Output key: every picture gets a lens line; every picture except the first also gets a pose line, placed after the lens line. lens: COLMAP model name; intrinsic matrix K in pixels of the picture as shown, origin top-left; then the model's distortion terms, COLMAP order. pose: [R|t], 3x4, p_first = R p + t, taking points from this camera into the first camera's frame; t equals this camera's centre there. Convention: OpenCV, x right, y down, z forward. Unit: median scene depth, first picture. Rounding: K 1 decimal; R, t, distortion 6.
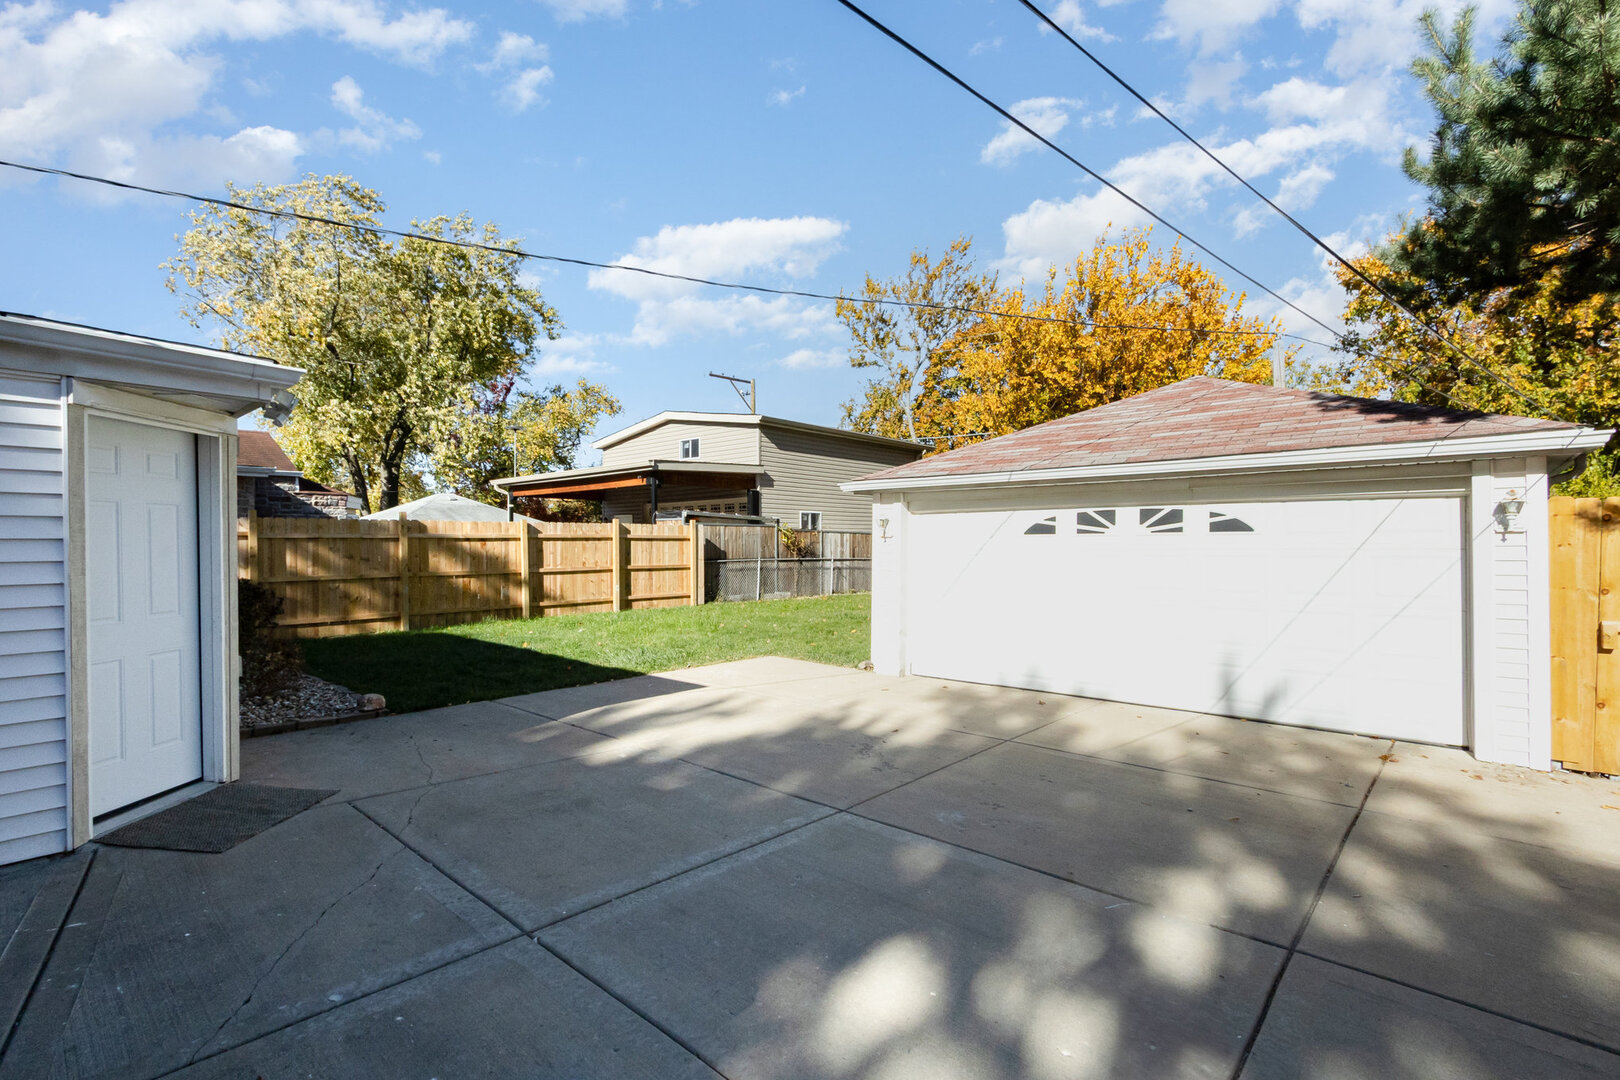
lens RADIAL K [[737.8, 0, 807.0], [0, 737.8, 542.4], [0, 0, 1]] dist [0.004191, 0.000470]
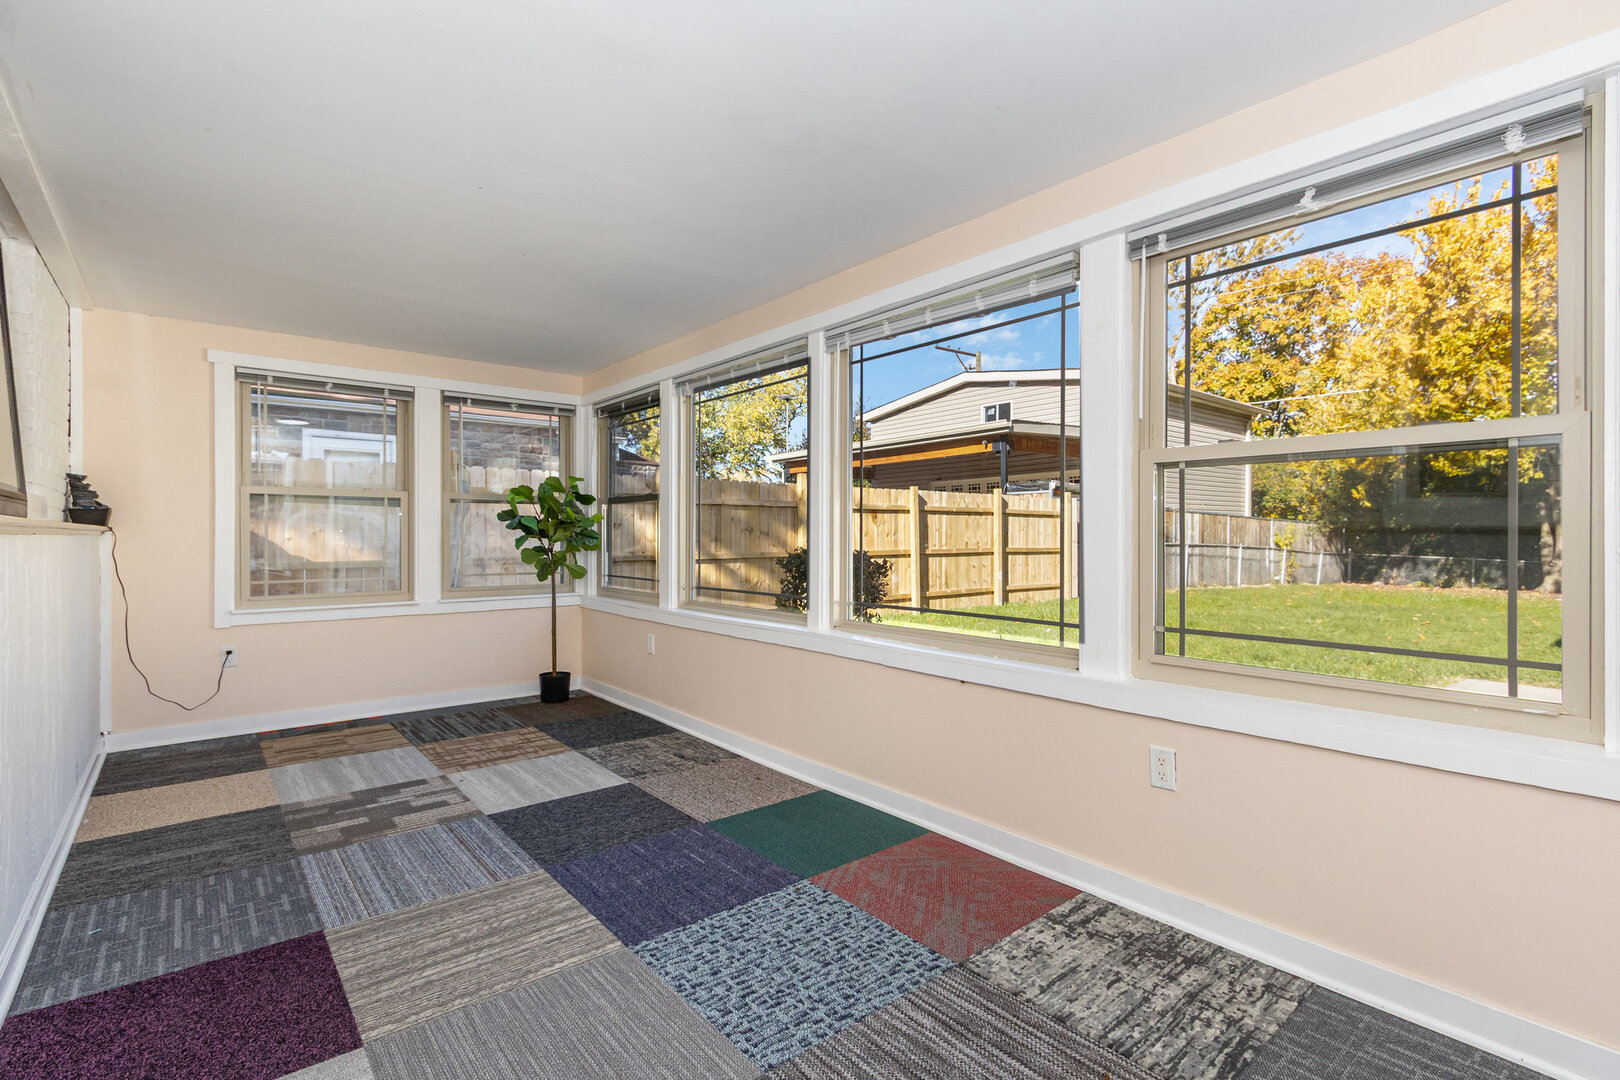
lens RADIAL K [[737.8, 0, 811.2], [0, 737.8, 542.4], [0, 0, 1]] dist [0.004191, 0.000470]
pose [[0.989806, -0.001495, -0.142416, -0.334533], [0.001435, 0.999999, -0.000520, 0.025972], [0.142416, 0.000310, 0.989807, 0.175963]]
